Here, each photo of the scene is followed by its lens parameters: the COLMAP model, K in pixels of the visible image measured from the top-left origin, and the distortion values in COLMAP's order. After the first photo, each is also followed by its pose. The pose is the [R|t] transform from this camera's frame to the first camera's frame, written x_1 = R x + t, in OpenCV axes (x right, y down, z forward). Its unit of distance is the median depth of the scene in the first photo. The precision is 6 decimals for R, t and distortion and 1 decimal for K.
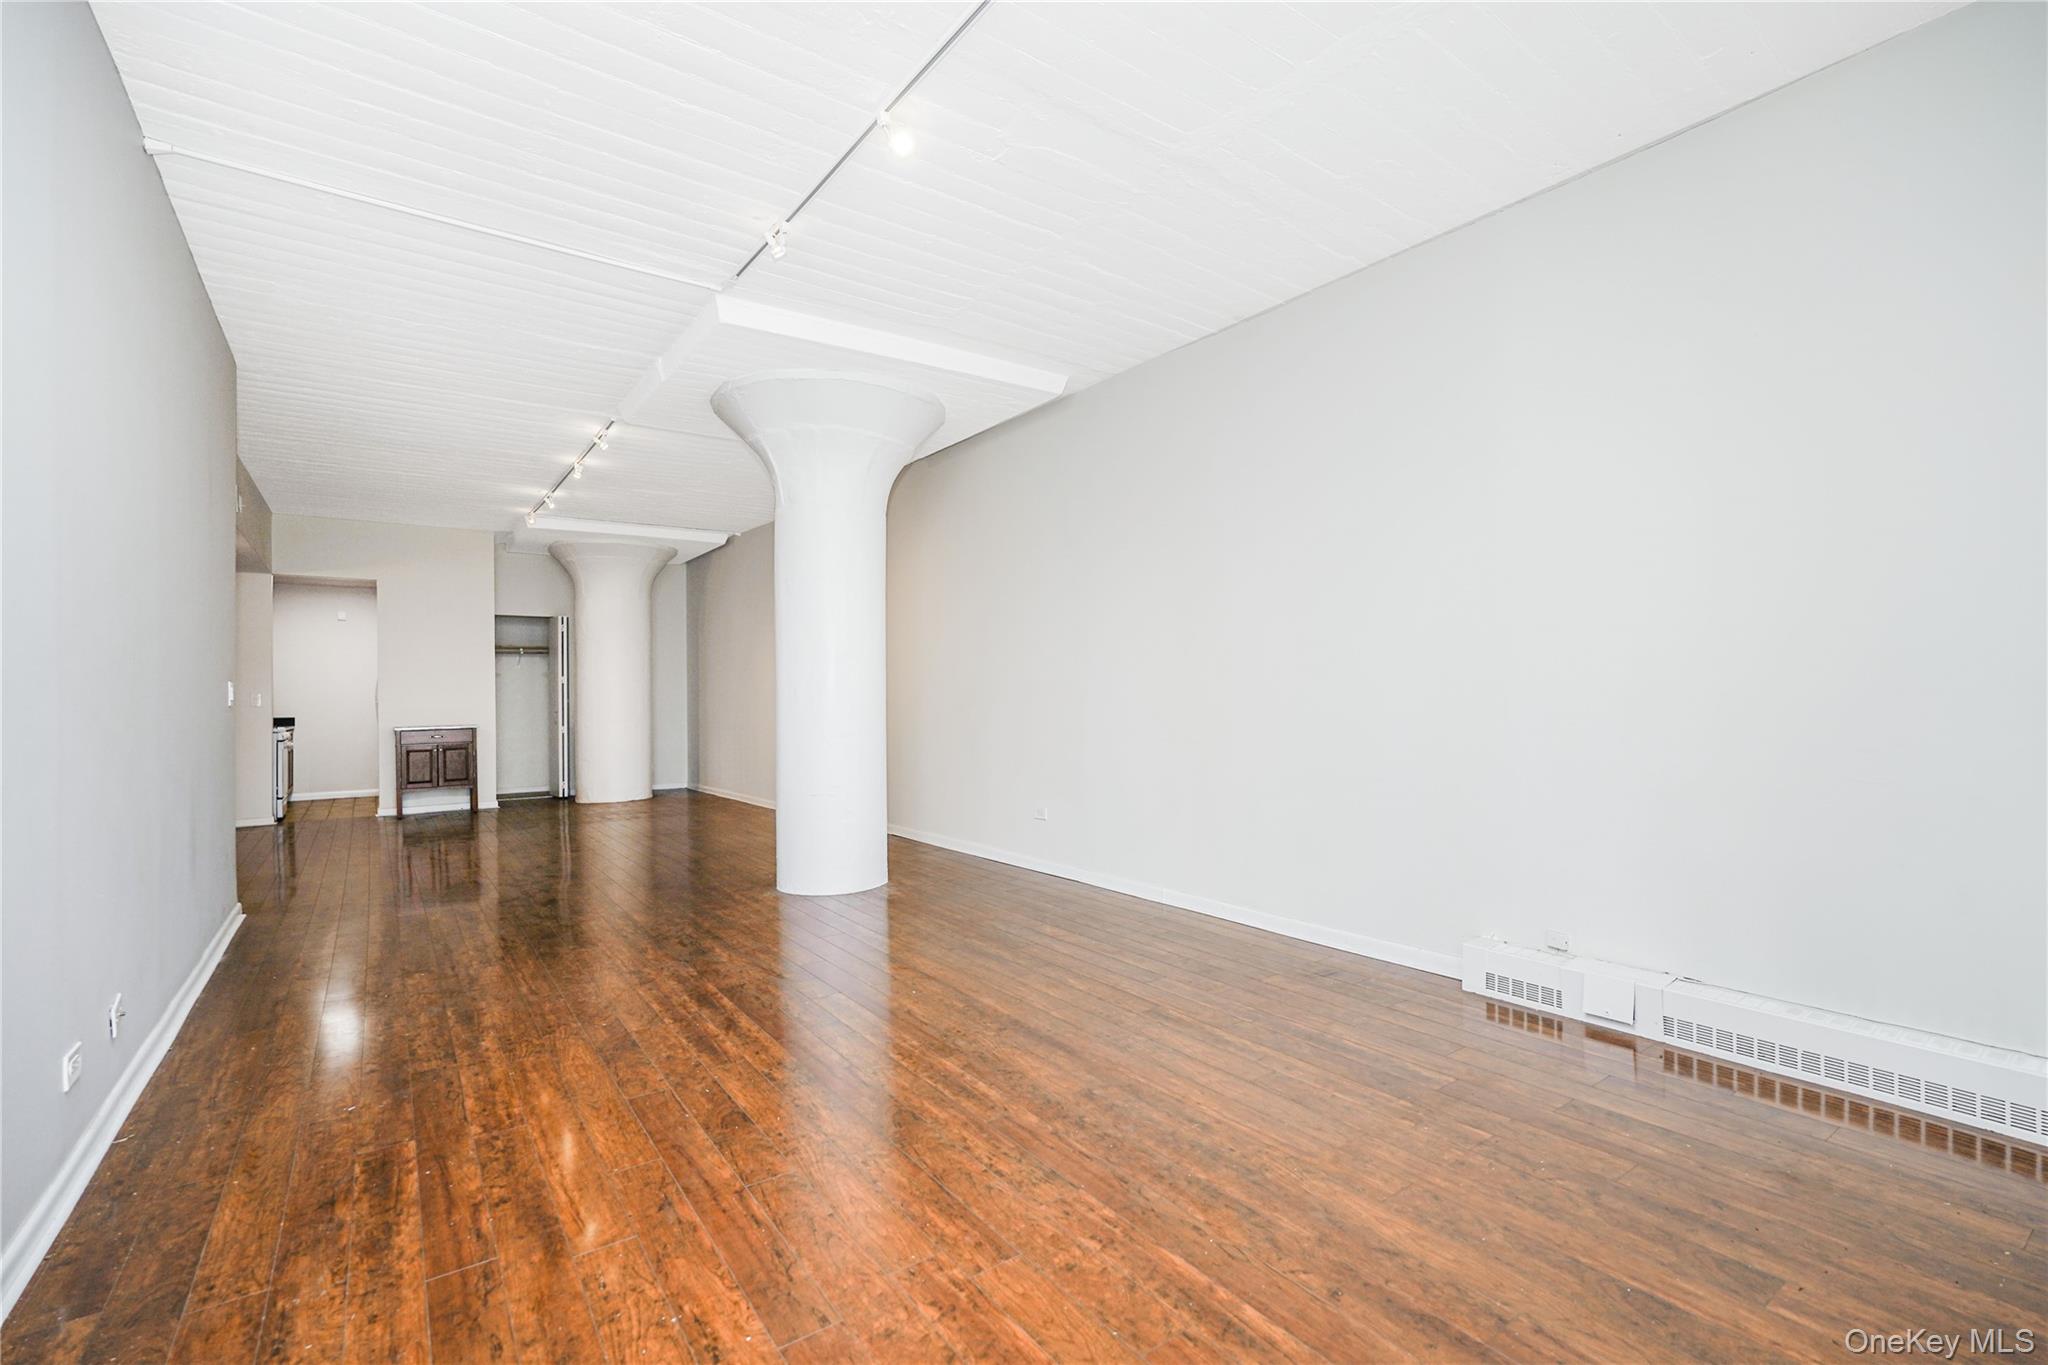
lens RADIAL K [[920.6, 0, 1021.3], [0, 920.6, 693.8], [0, 0, 1]] dist [-0.007703, 0.005118]
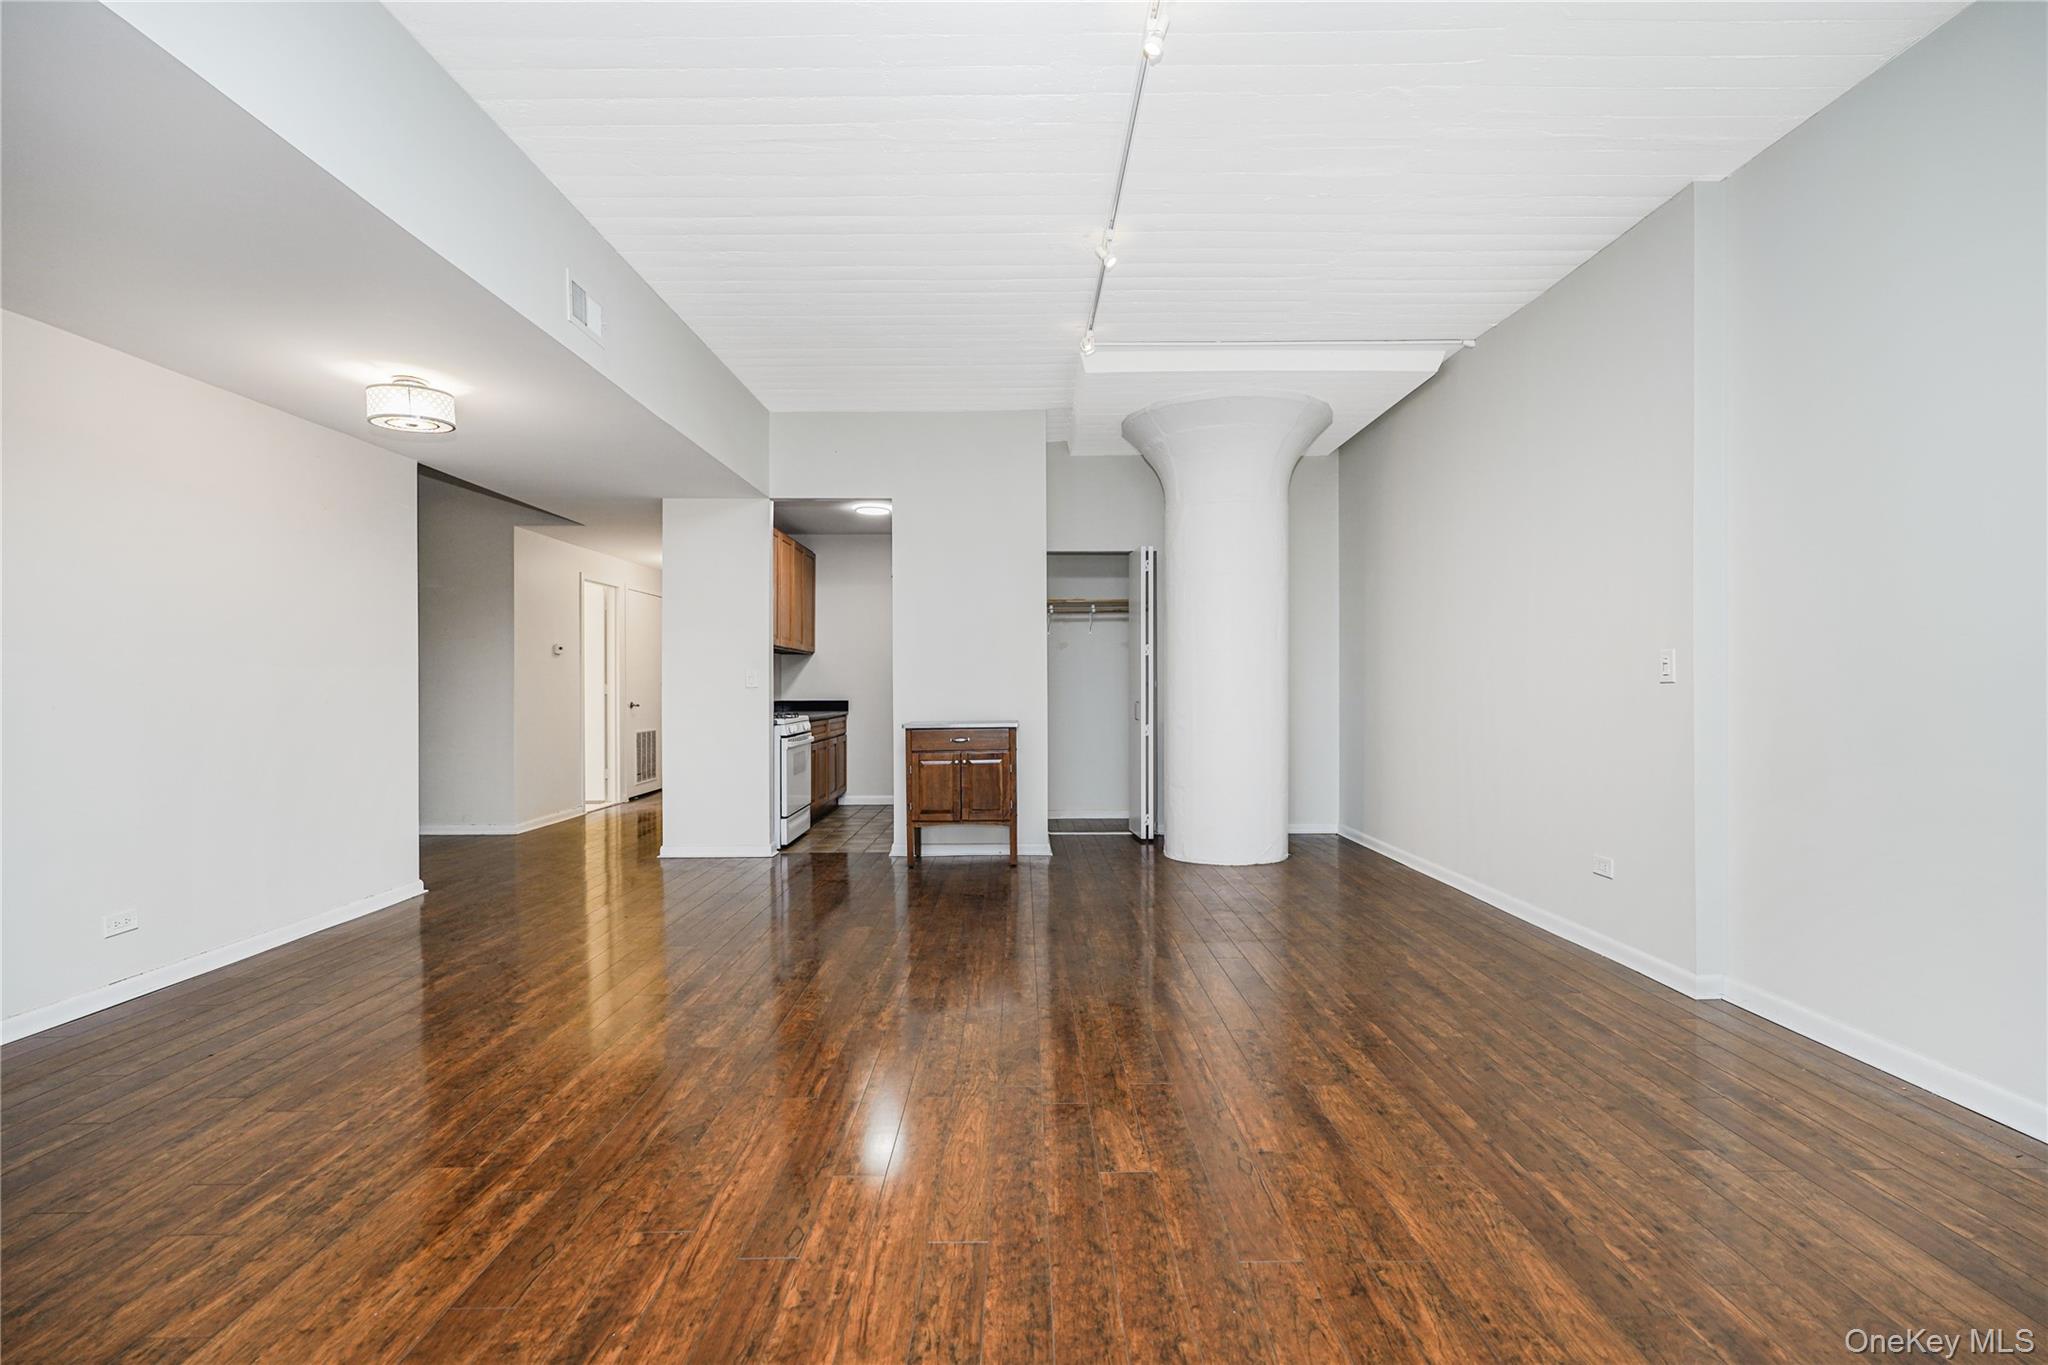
lens RADIAL K [[920.6, 0, 1031.6], [0, 920.6, 675.2], [0, 0, 1]] dist [-0.007703, 0.005118]
pose [[0.815826, 0.006915, -0.578256, -0.566609], [-0.009052, 0.999959, -0.000814, 0.005723], [0.578227, 0.005899, 0.815855, 1.254497]]
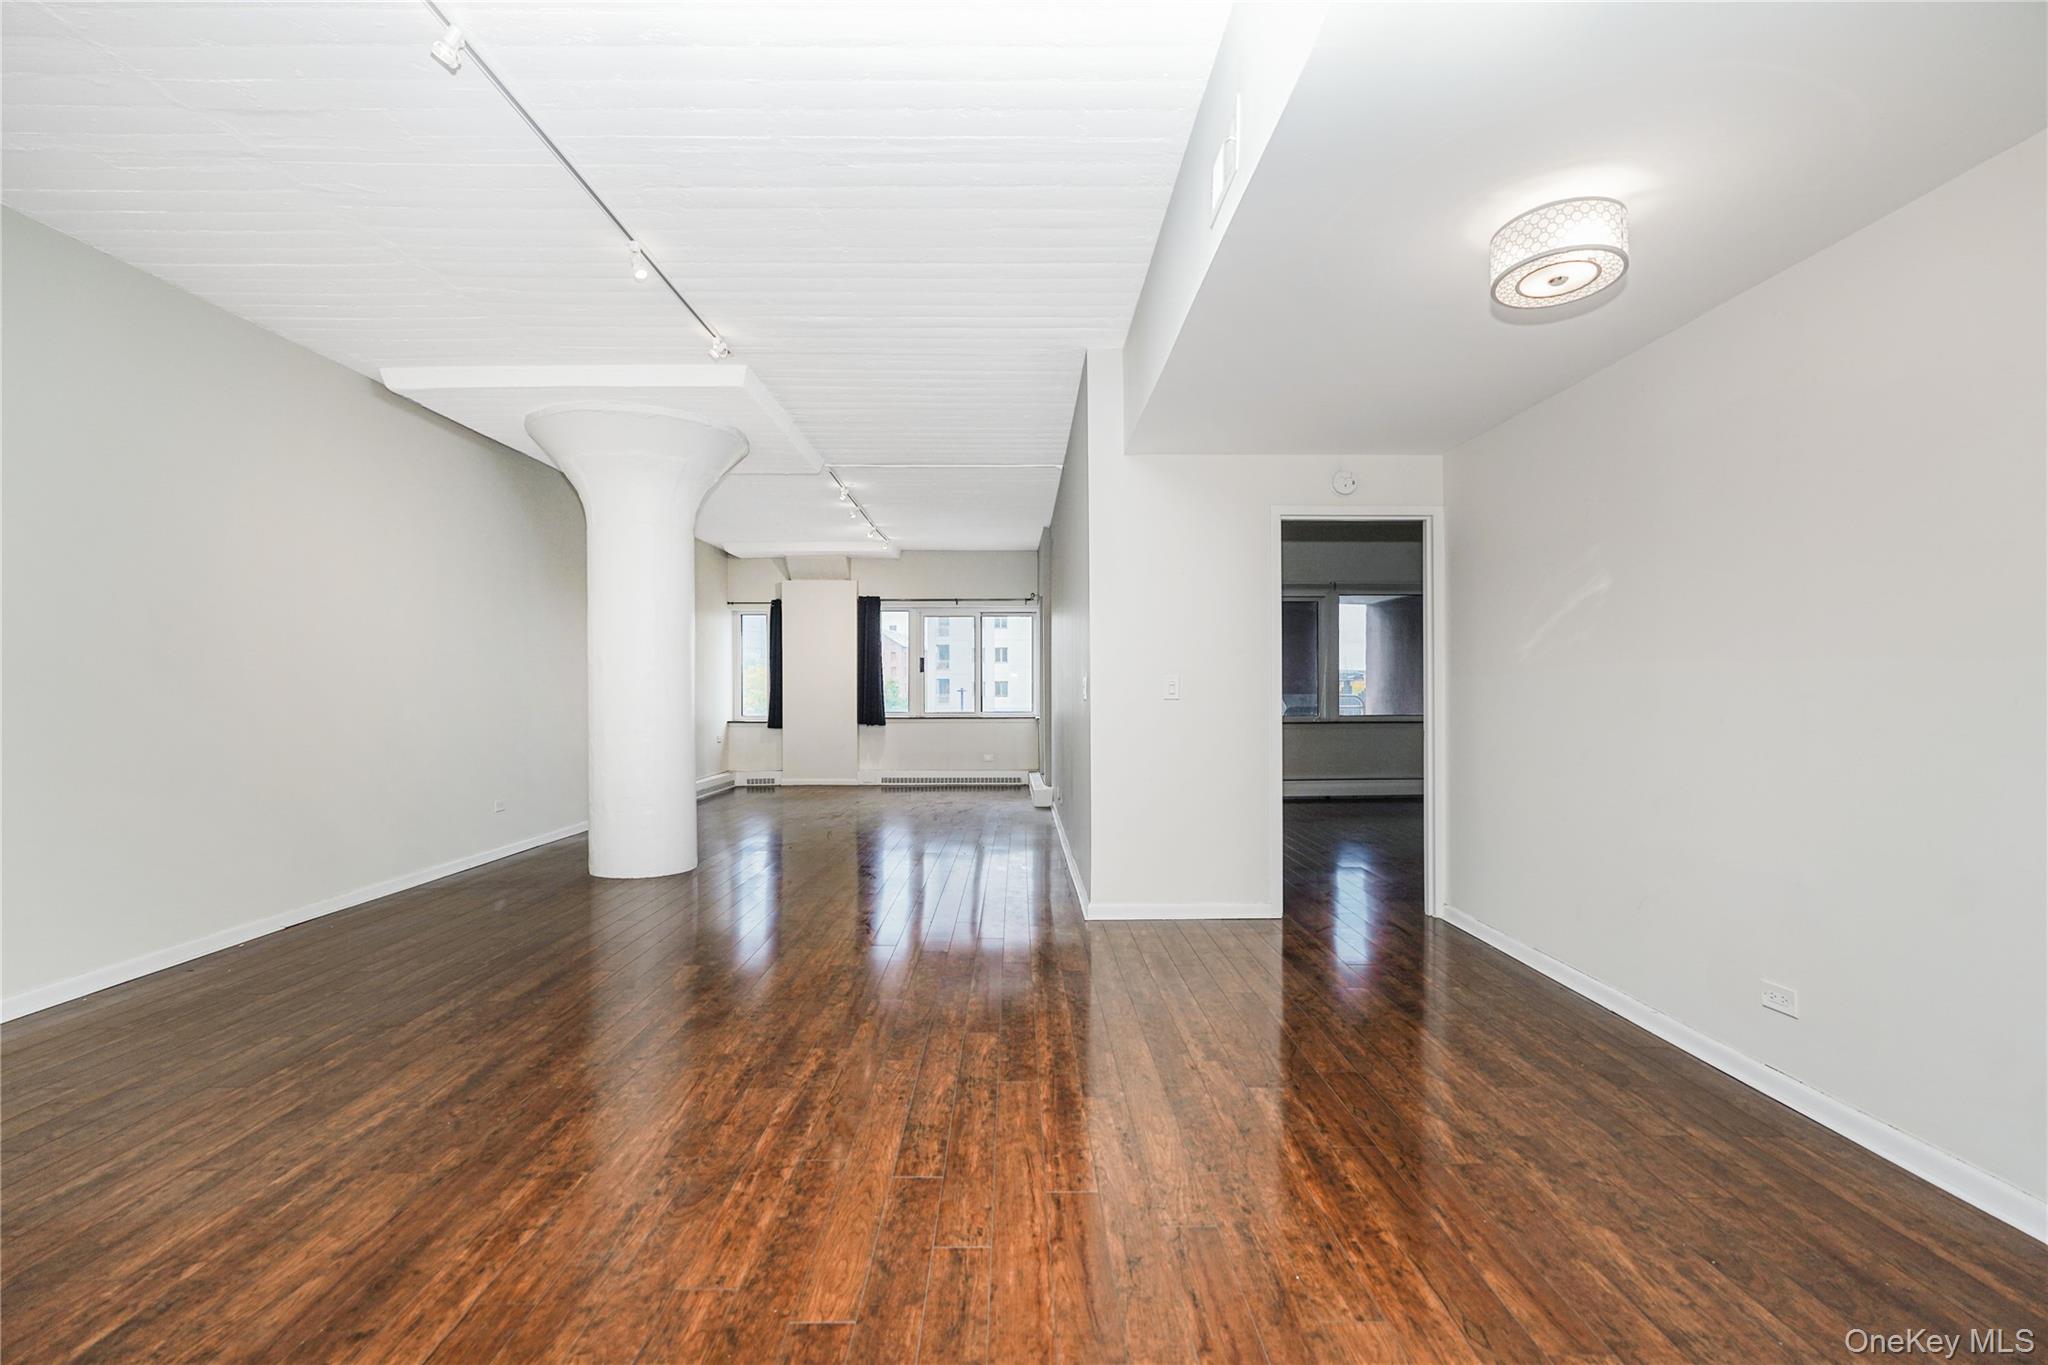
lens RADIAL K [[920.6, 0, 1032.3], [0, 920.6, 662.4], [0, 0, 1]] dist [-0.007703, 0.005118]
pose [[-0.818670, 0.036600, 0.573097, -2.181082], [0.018703, 0.999137, -0.037091, 0.016350], [-0.573960, -0.019646, -0.818648, 2.793007]]
